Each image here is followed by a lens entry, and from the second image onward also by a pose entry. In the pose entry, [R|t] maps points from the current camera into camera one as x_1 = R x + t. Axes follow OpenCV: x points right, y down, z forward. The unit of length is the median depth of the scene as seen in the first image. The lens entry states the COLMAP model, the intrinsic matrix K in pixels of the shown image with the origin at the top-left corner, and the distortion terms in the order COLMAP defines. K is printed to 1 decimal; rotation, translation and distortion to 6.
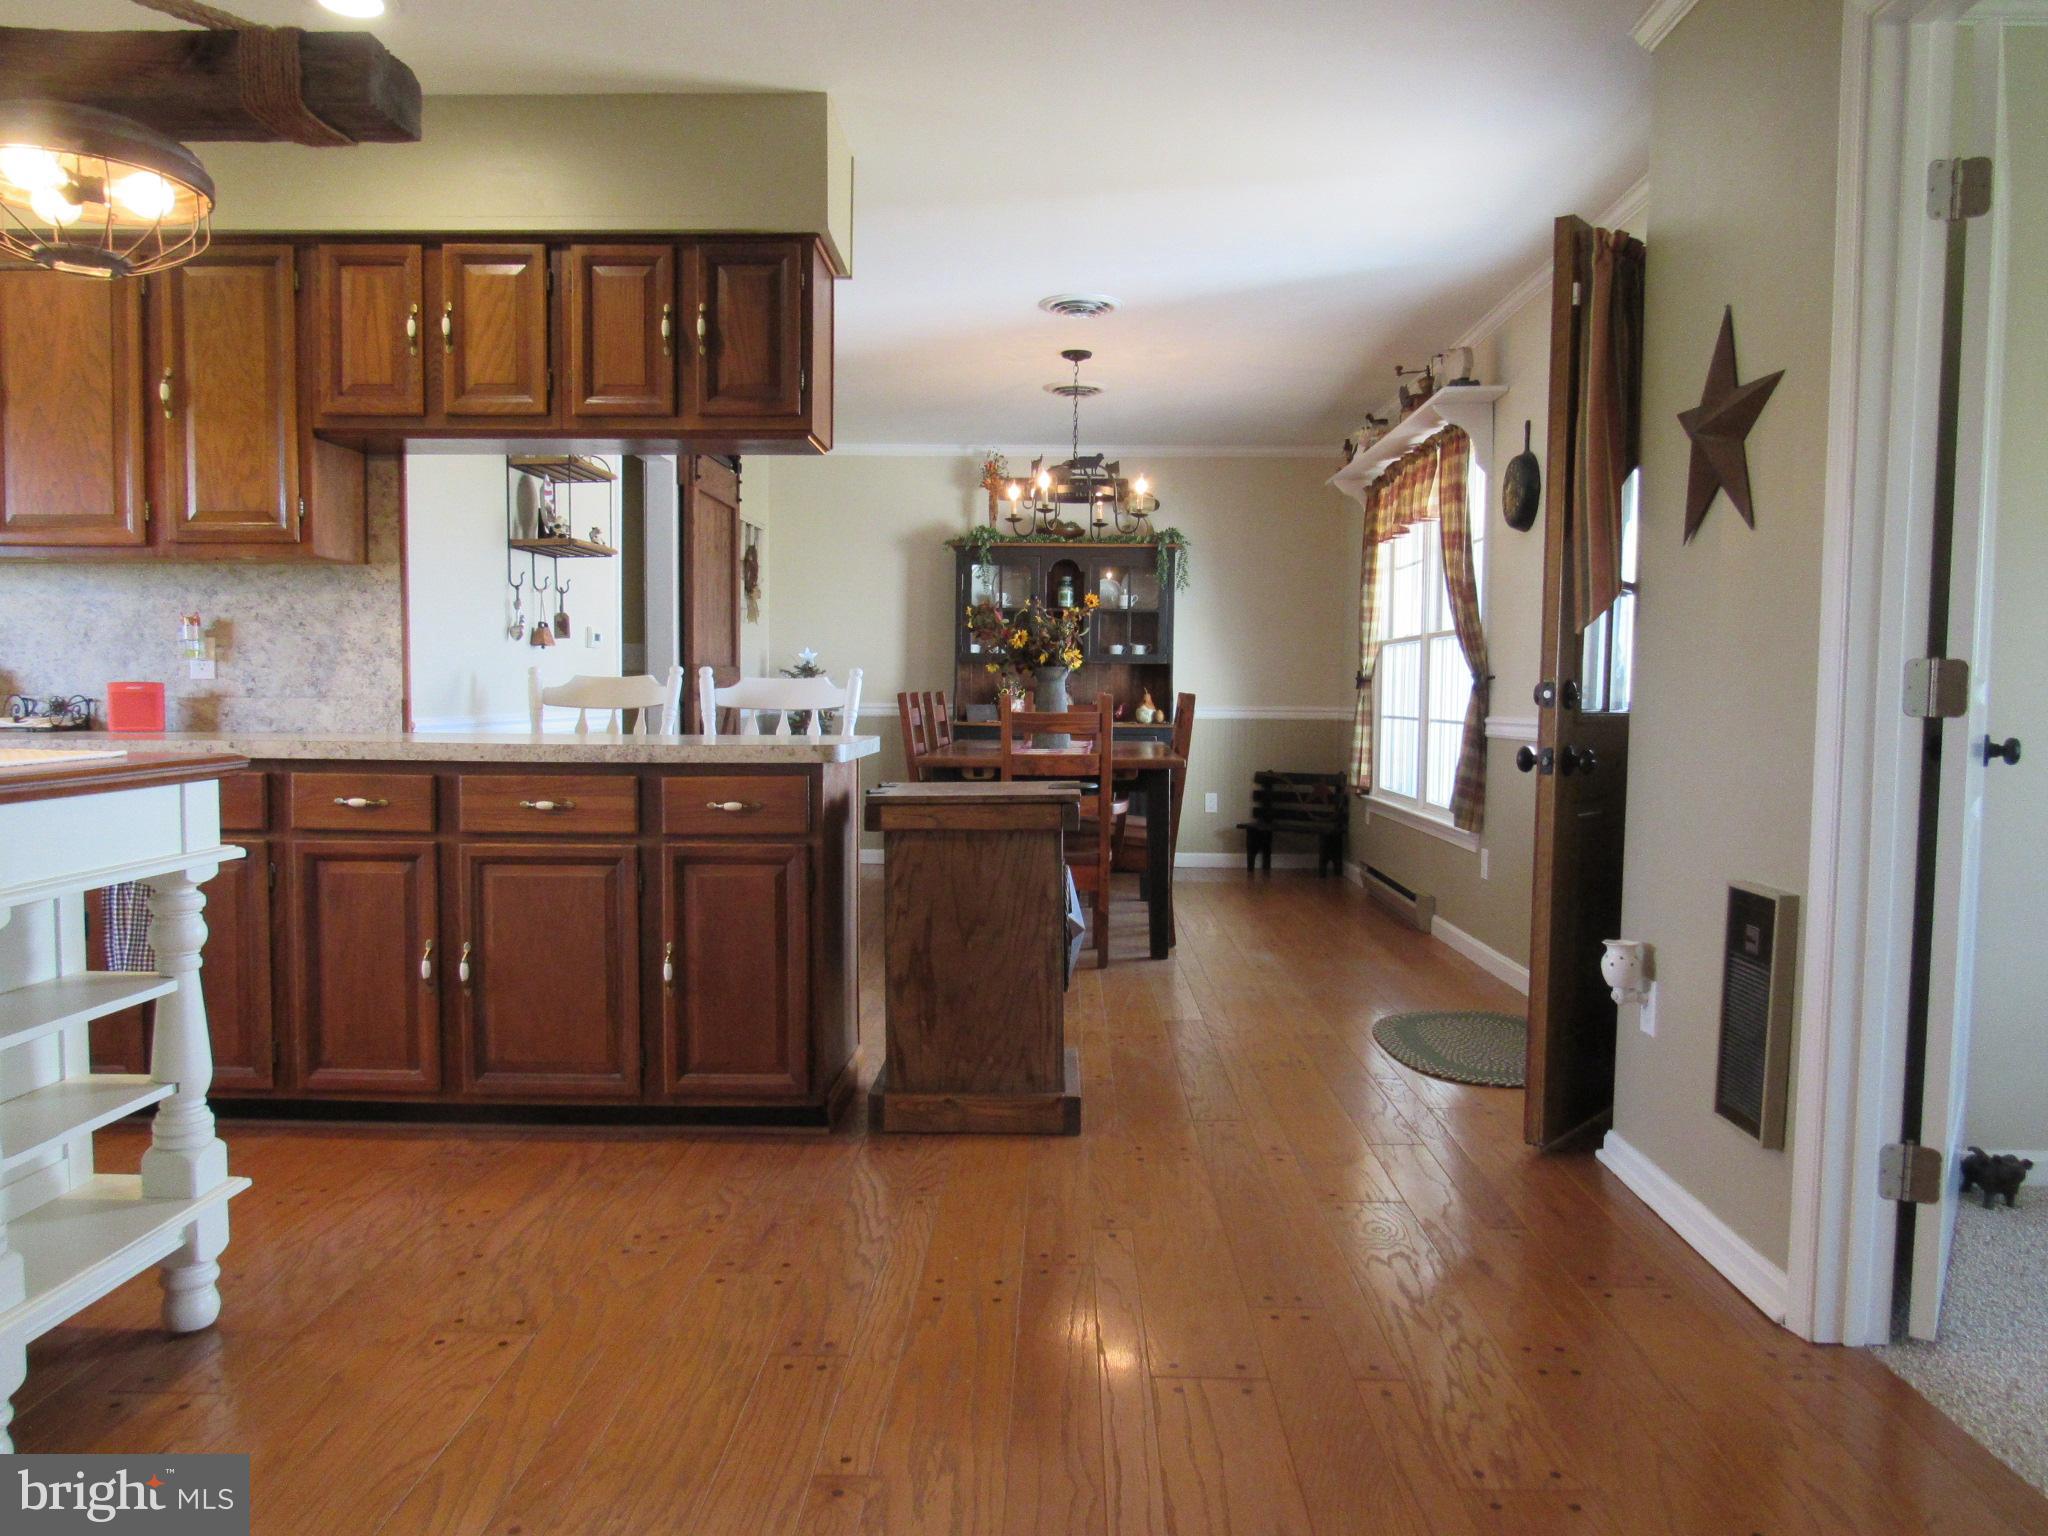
lens RADIAL K [[1477.4, 0, 1026.3], [0, 1477.4, 765.3], [0, 0, 1]] dist [-0.018179, -0.000061]
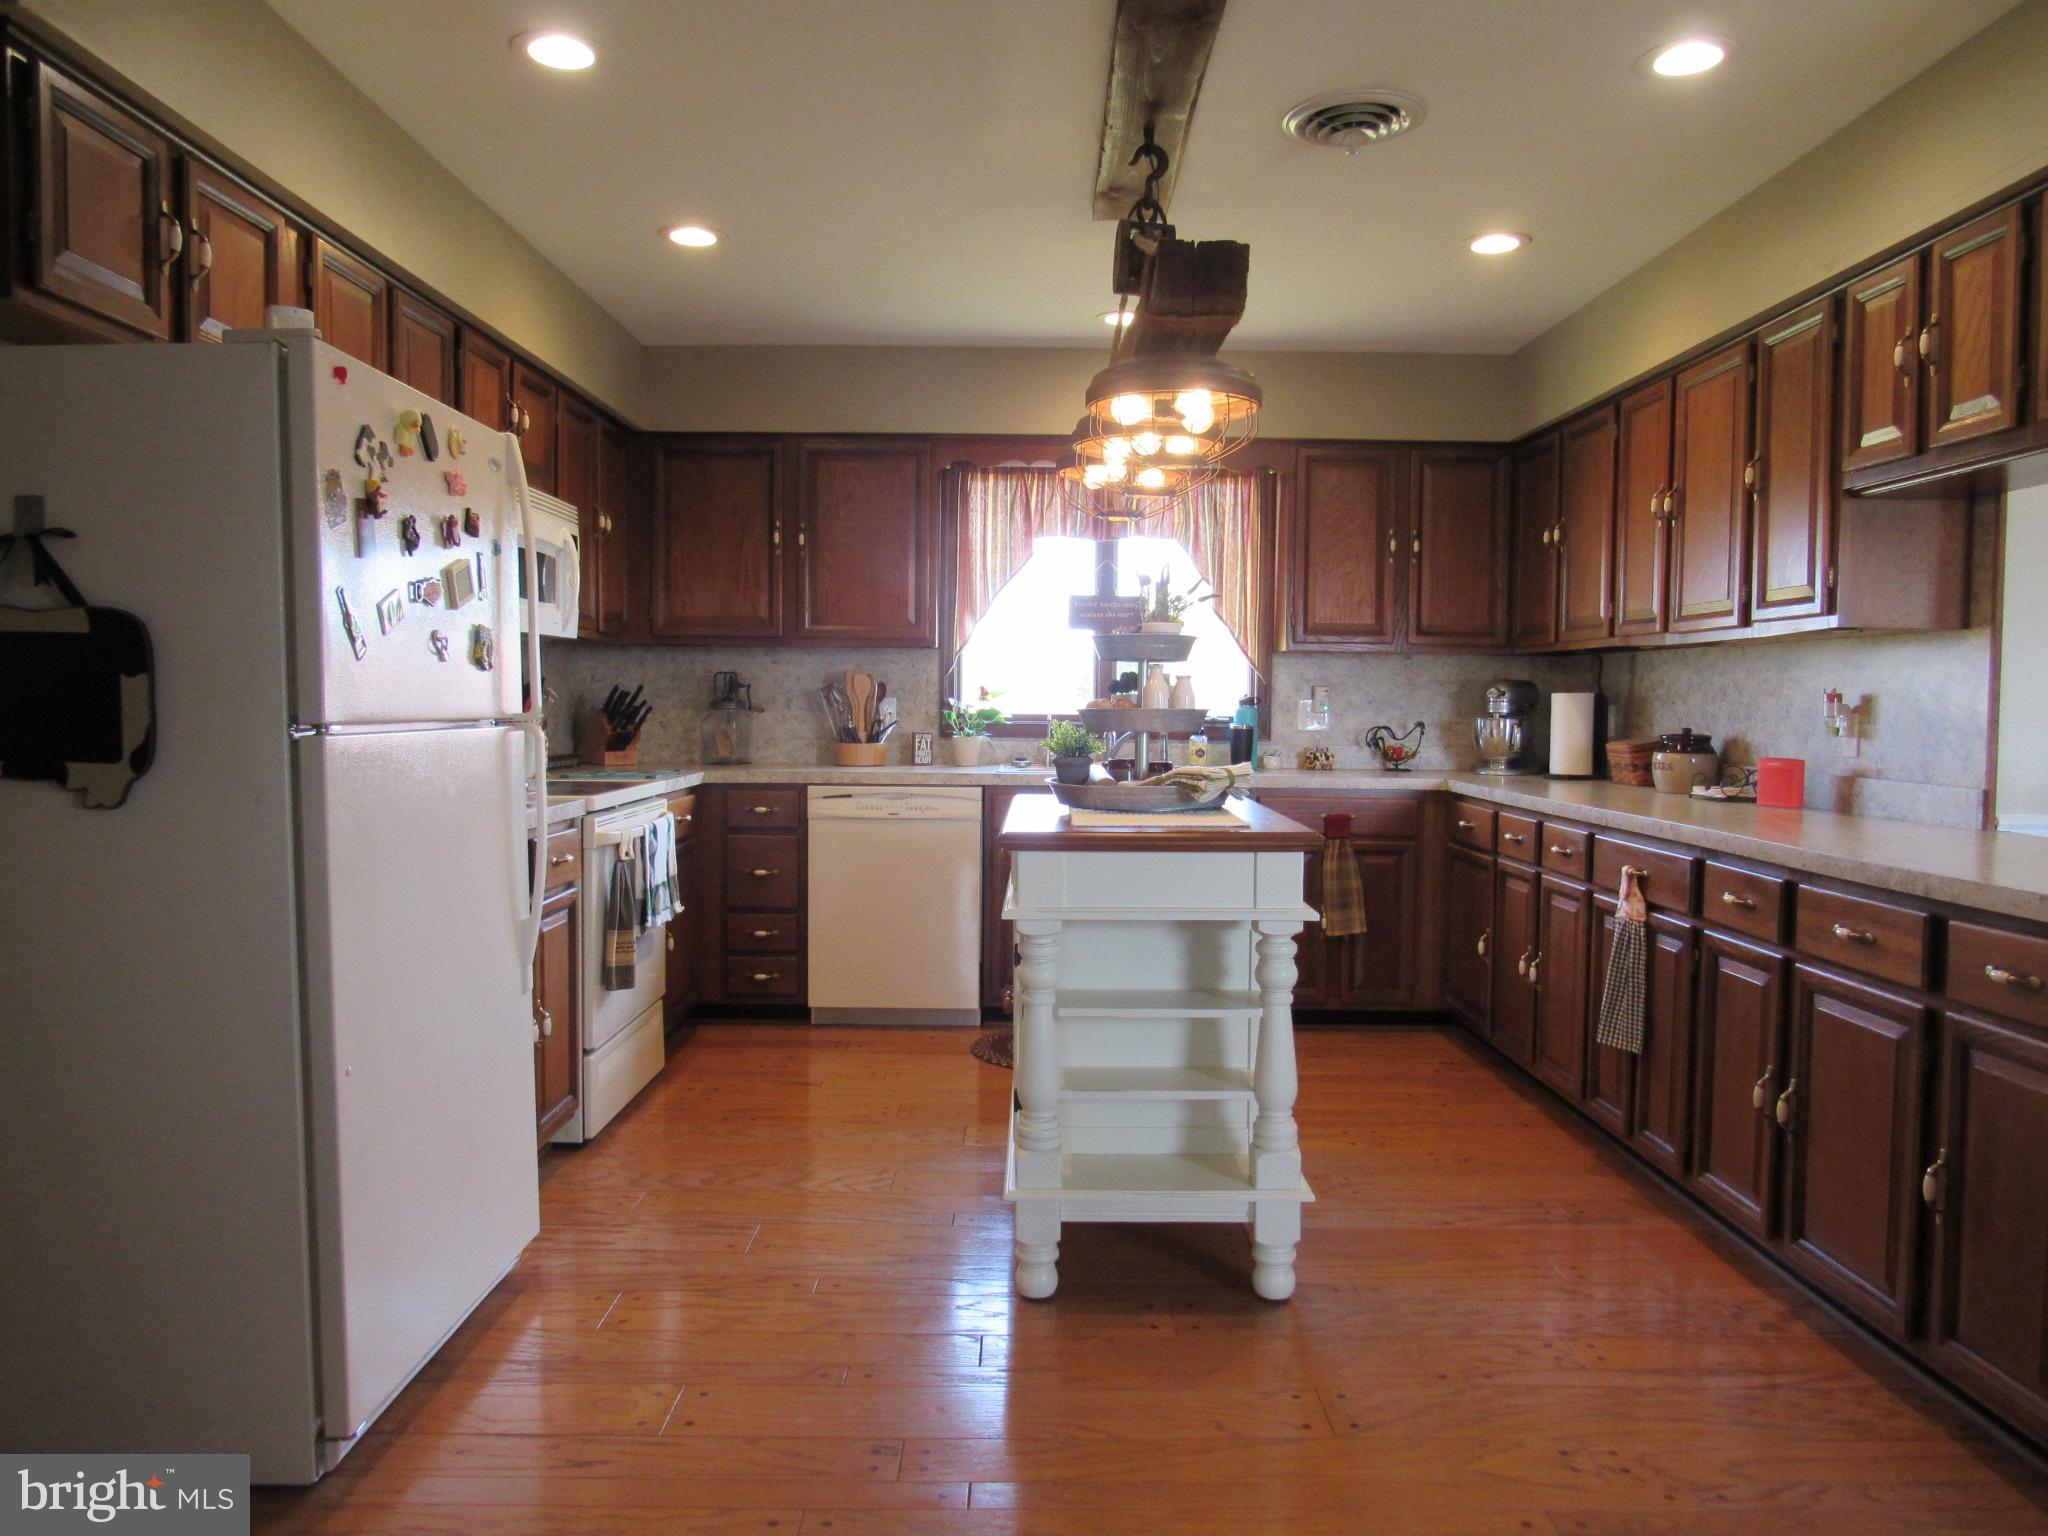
lens RADIAL K [[1477.4, 0, 1020.5], [0, 1477.4, 758.3], [0, 0, 1]] dist [-0.018179, -0.000061]
pose [[0.023818, 0.034388, -0.999125, 0.233585], [-0.064449, 0.997382, 0.032792, -0.033203], [0.997637, 0.063612, 0.025972, 0.266081]]
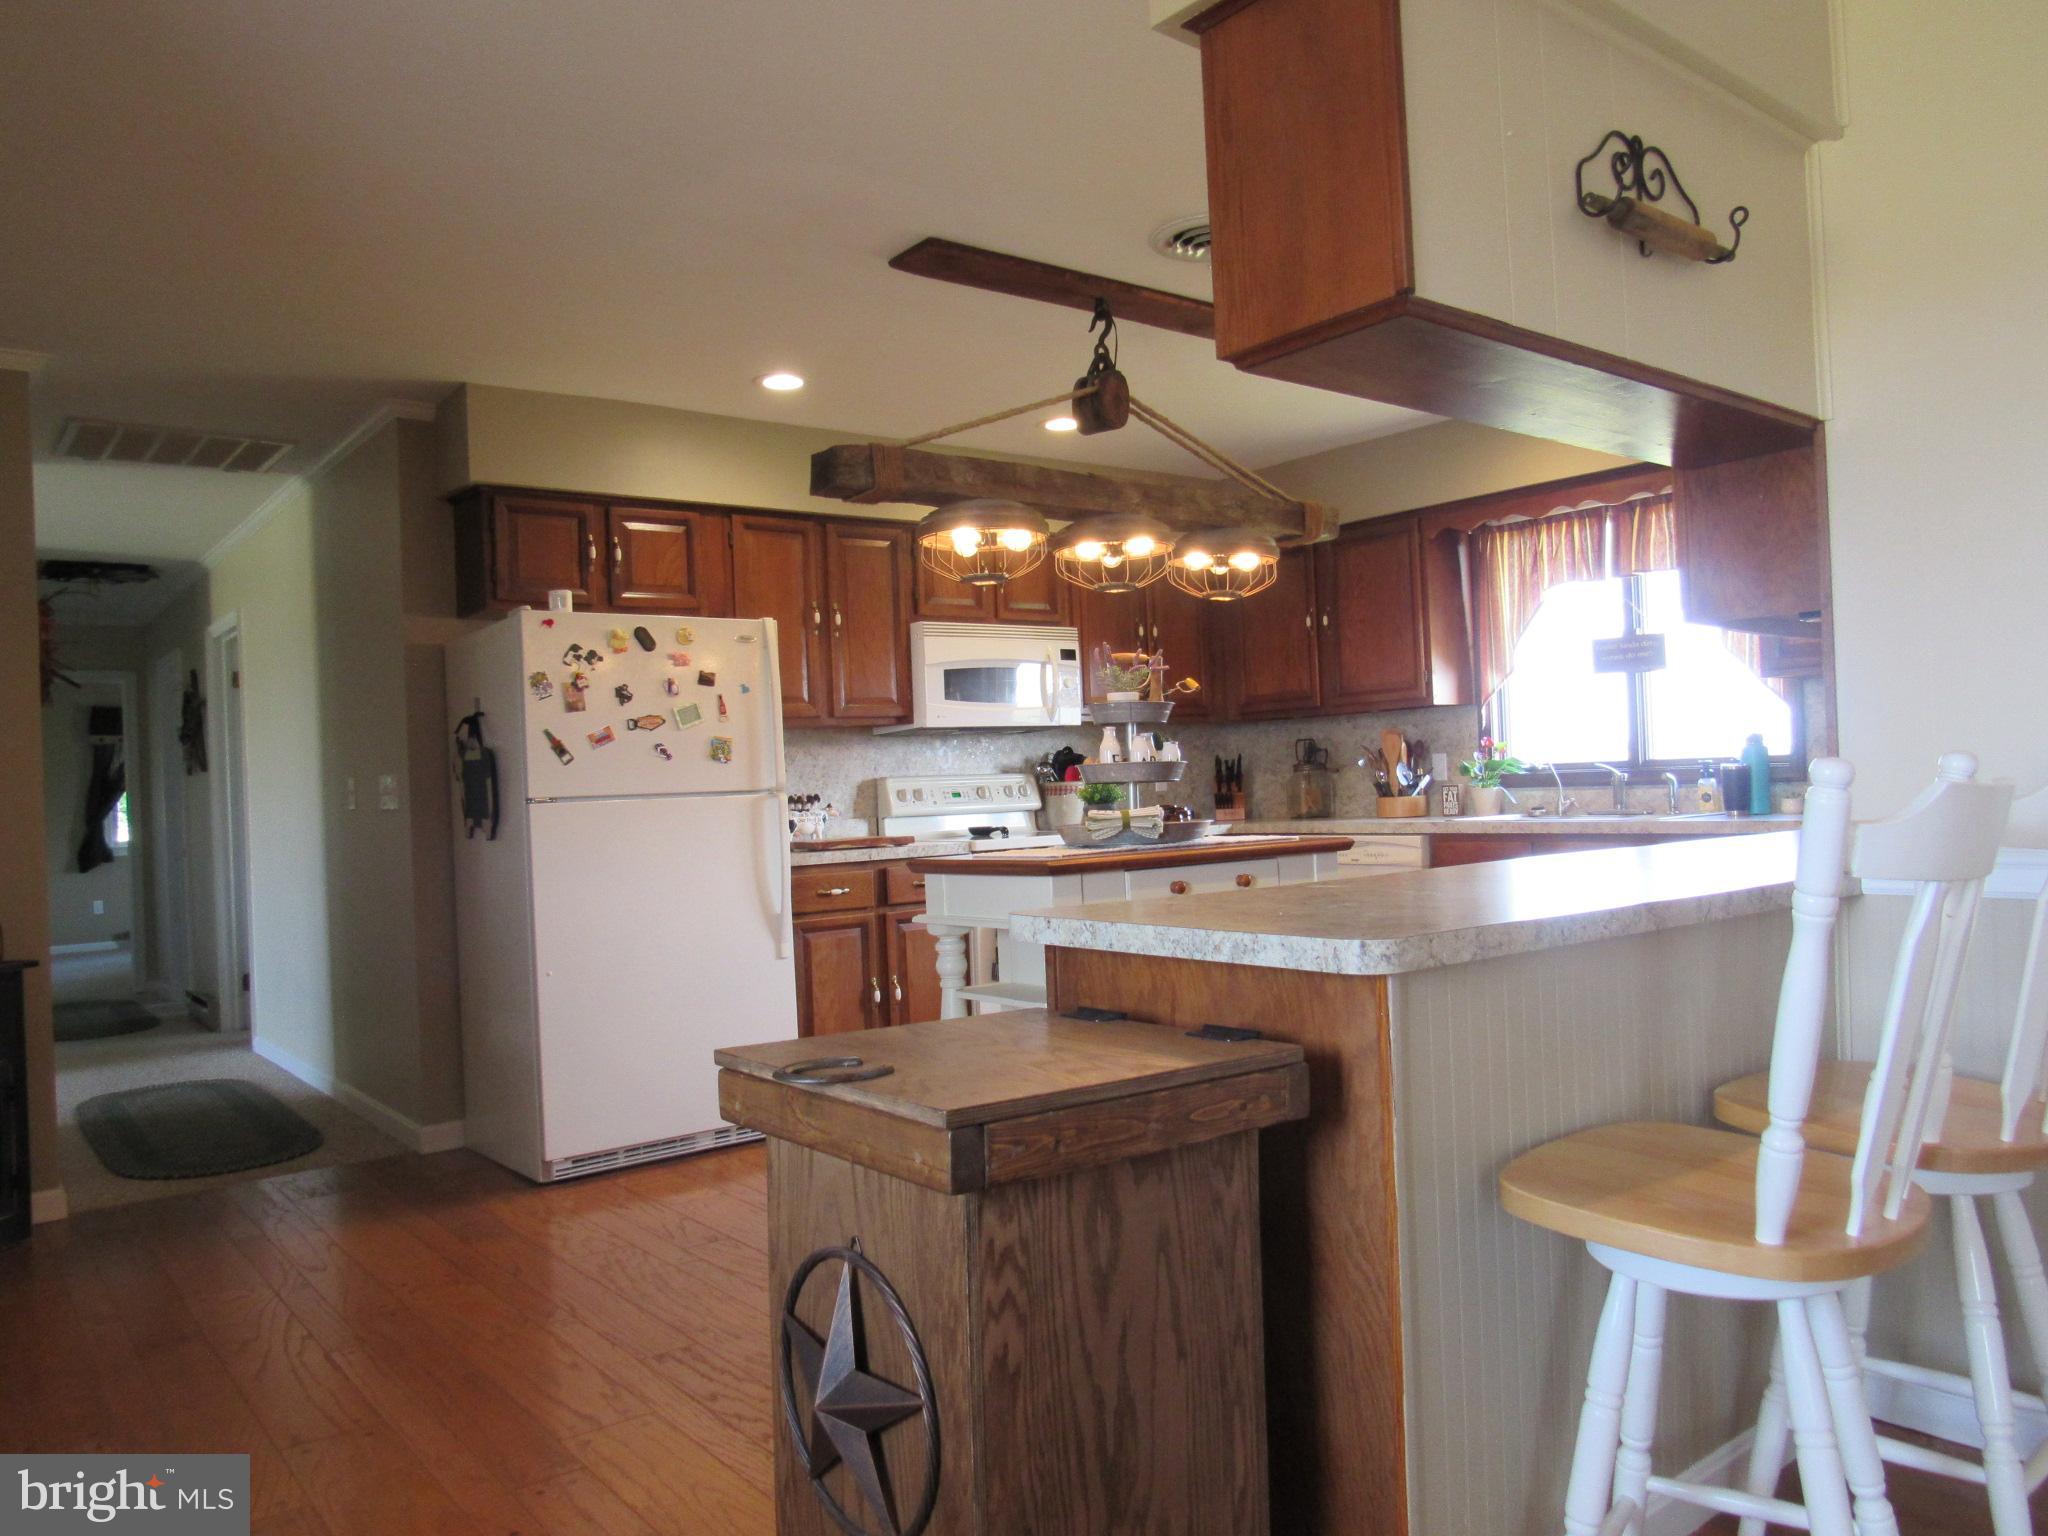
lens RADIAL K [[1477.4, 0, 1020.5], [0, 1477.4, 773.9], [0, 0, 1]] dist [-0.018179, -0.000061]
pose [[-0.777666, 0.019501, -0.628376, 0.147899], [-0.000019, 0.999518, 0.031043, -0.051789], [0.628678, 0.024153, -0.777290, 0.779820]]
